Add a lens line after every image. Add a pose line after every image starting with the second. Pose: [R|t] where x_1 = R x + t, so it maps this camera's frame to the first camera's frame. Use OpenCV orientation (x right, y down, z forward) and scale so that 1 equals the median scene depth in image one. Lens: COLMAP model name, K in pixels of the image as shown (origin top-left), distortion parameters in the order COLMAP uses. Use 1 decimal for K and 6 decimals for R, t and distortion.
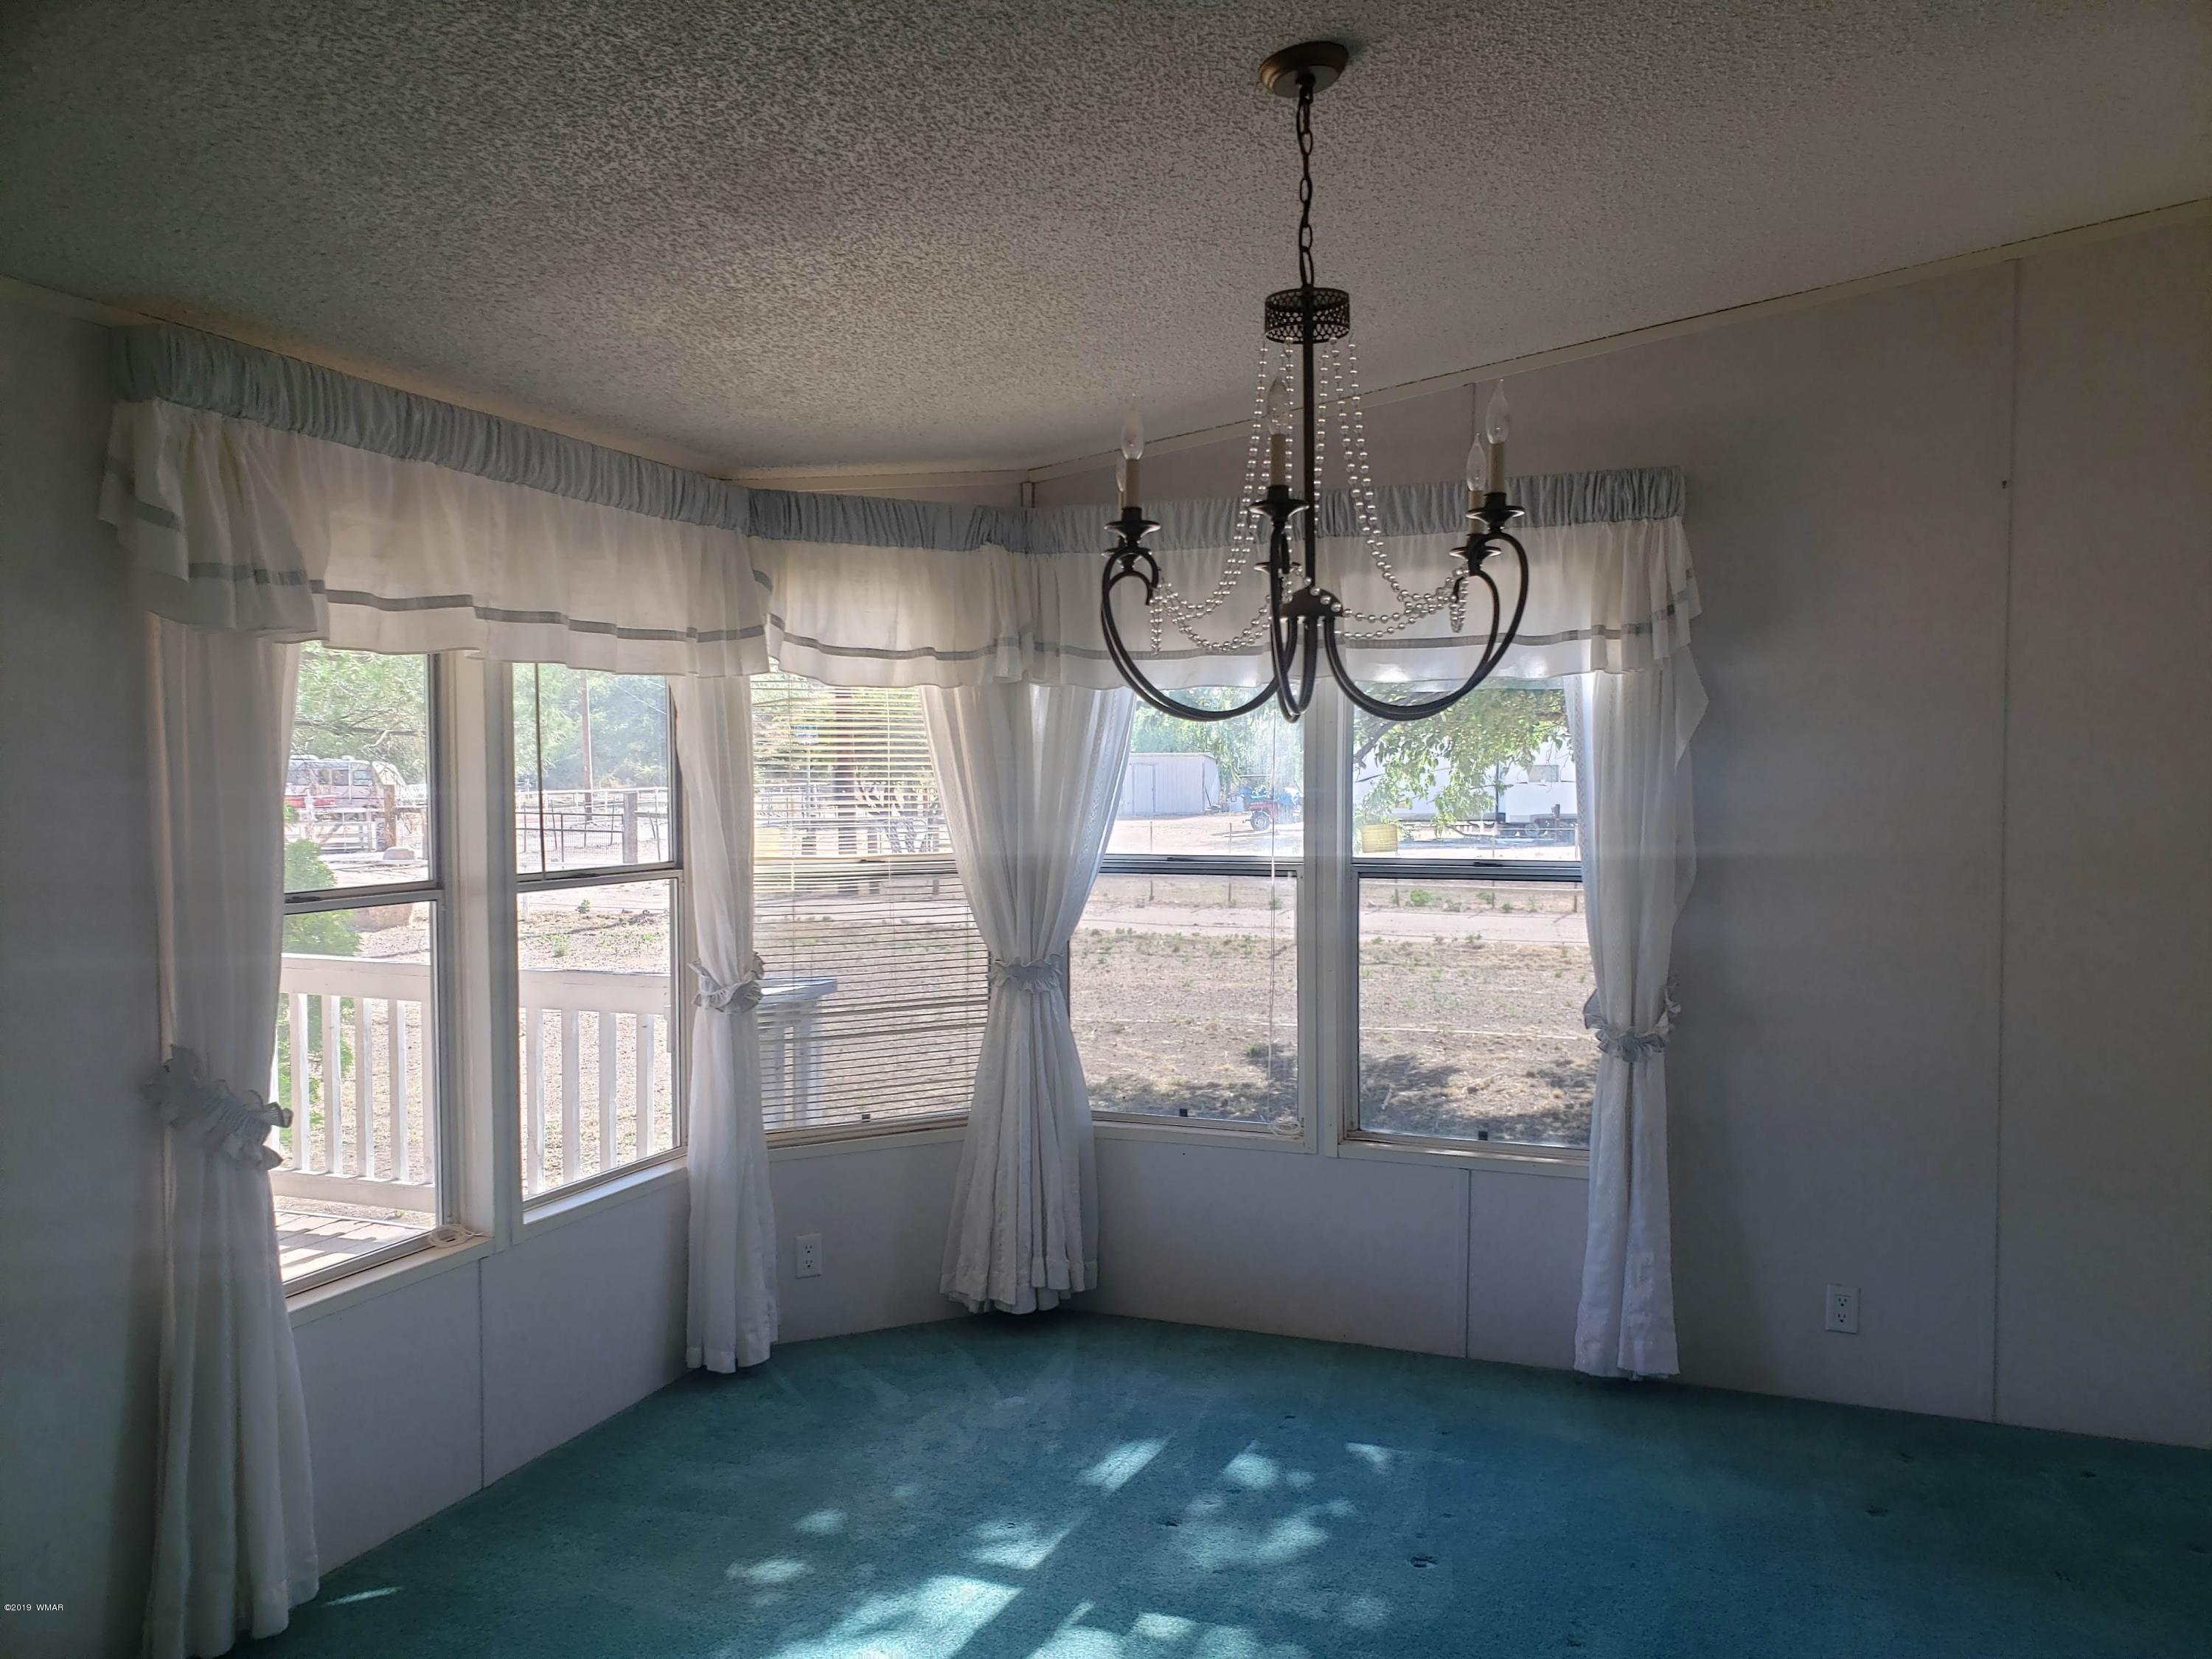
lens RADIAL K [[1755.0, 0, 1104.4], [0, 1755.0, 830.2], [0, 0, 1]] dist [0.043381, -0.008326]
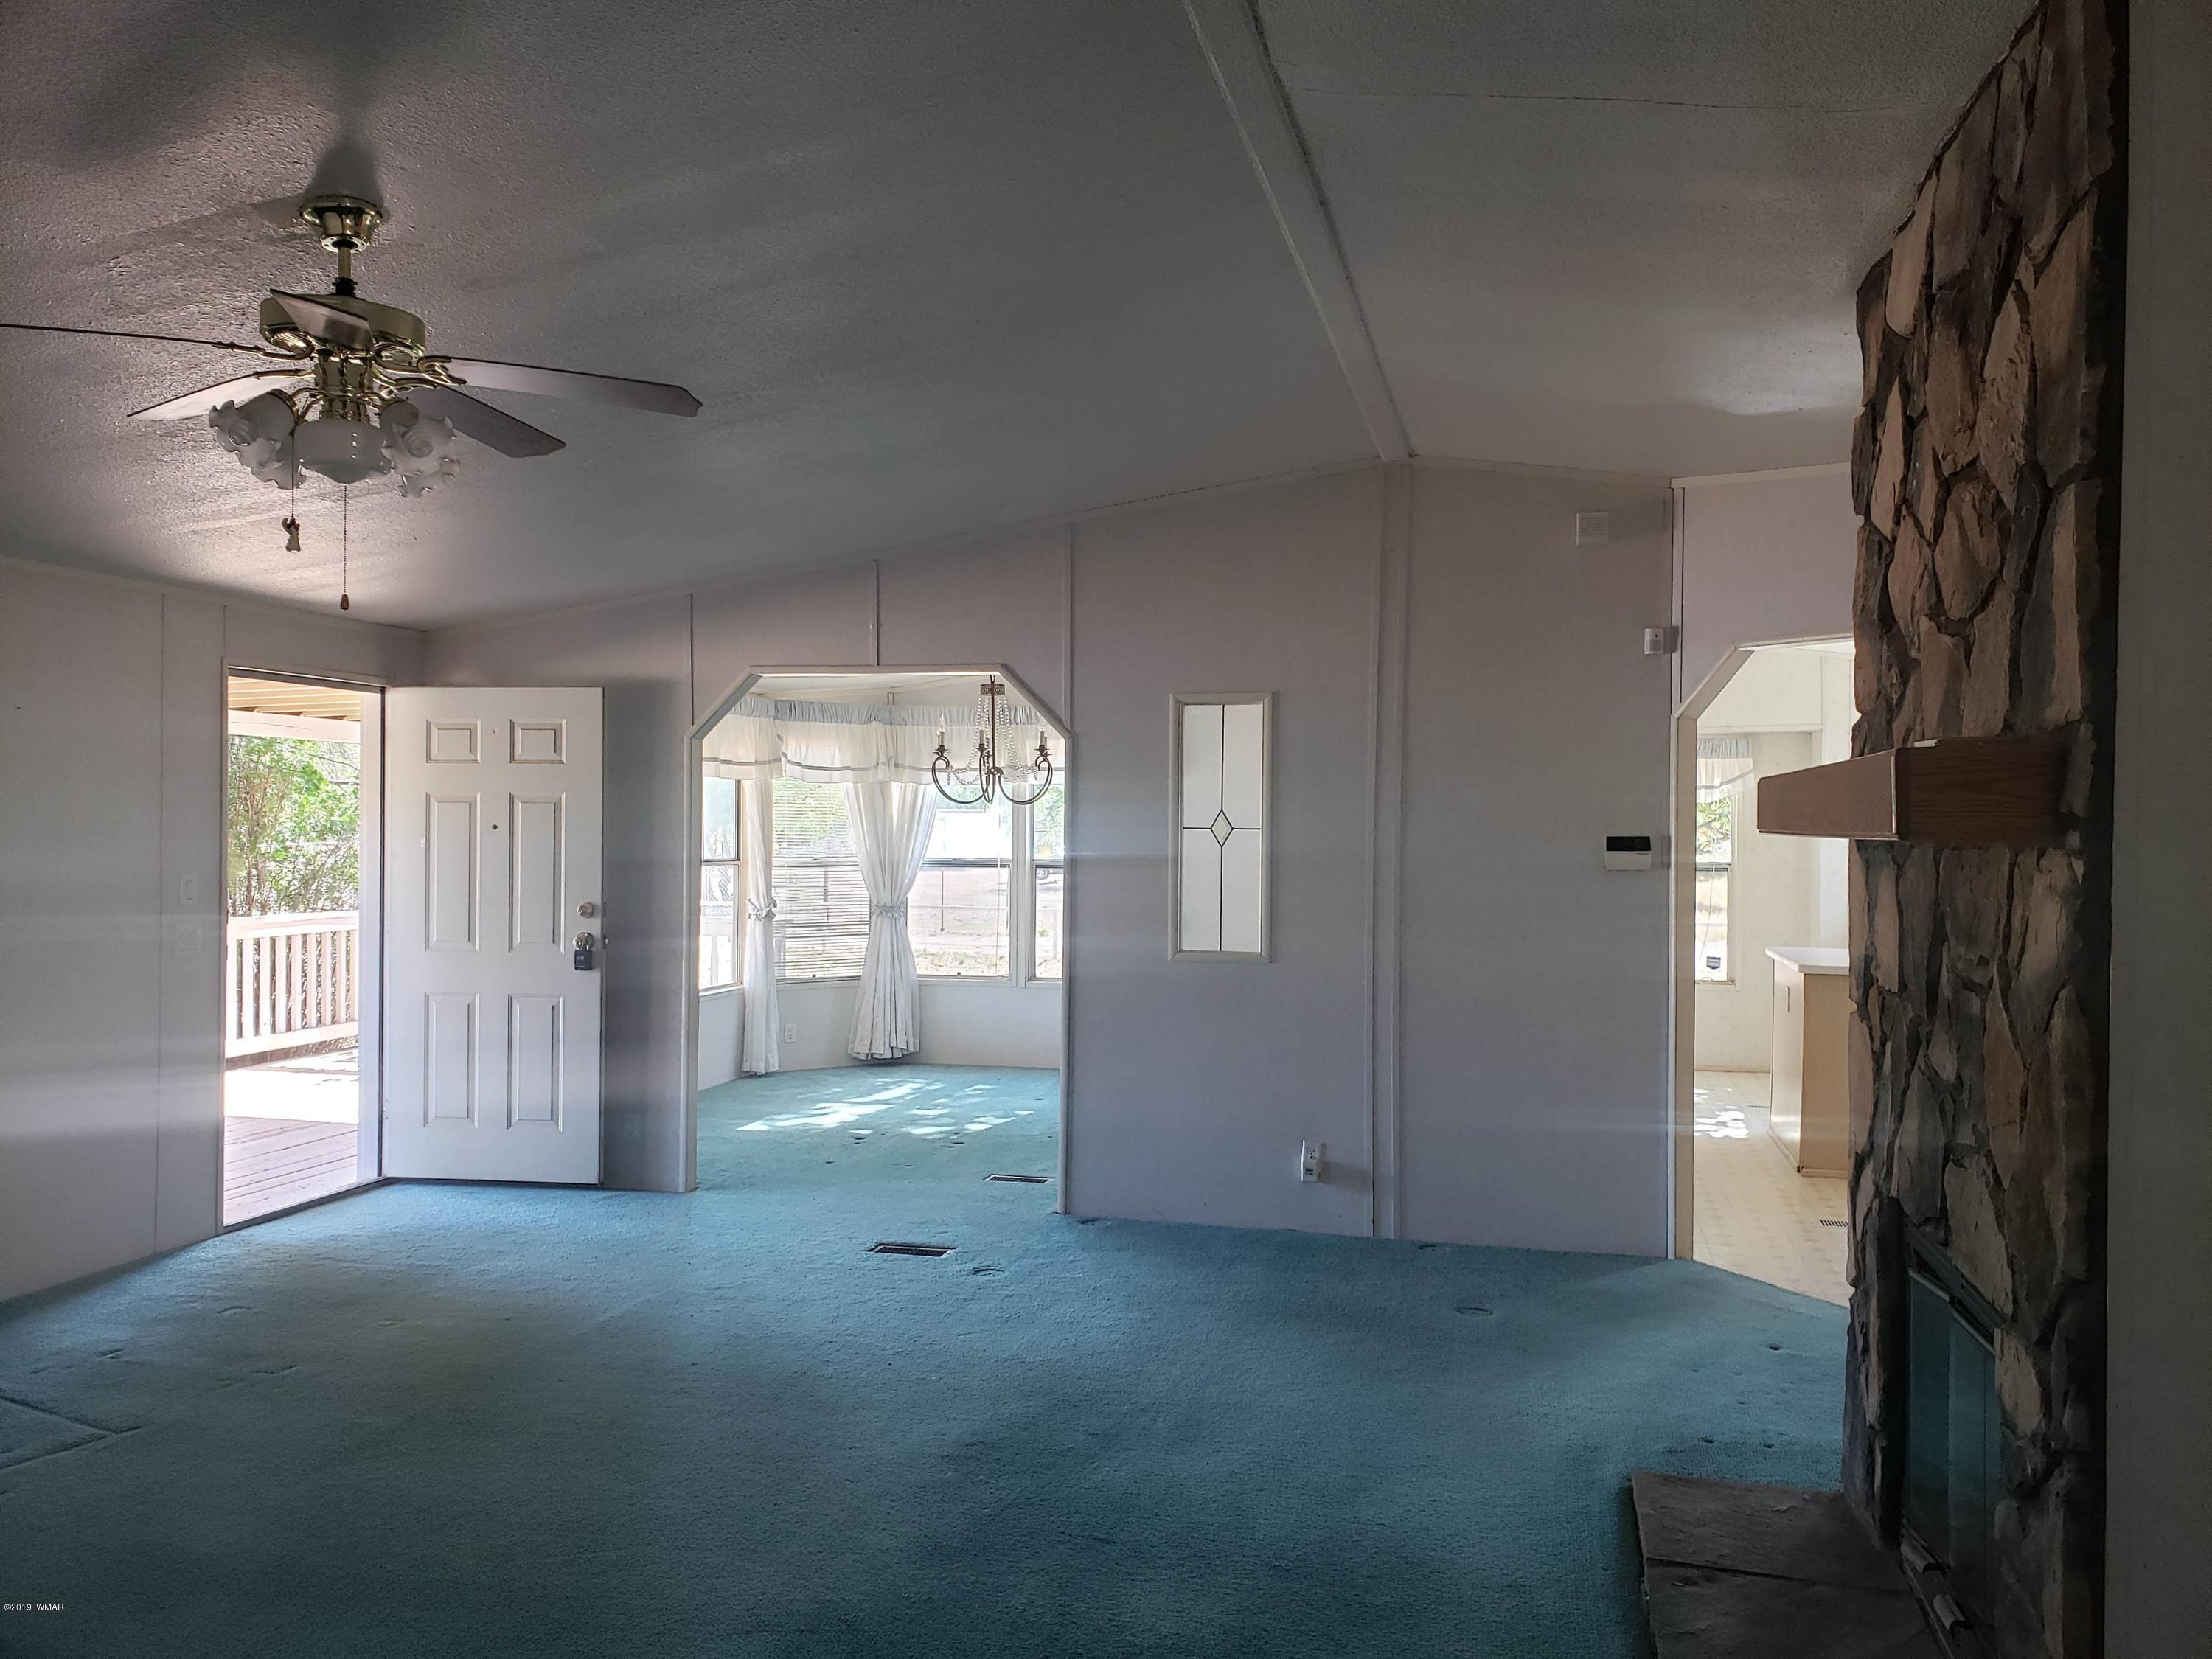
lens RADIAL K [[1755.0, 0, 1106.0], [0, 1755.0, 838.1], [0, 0, 1]] dist [0.043381, -0.008326]
pose [[0.993781, 0.008896, 0.110994, -0.018904], [-0.006626, 0.999762, -0.020808, 0.036621], [-0.111152, 0.019943, 0.993603, -1.330974]]
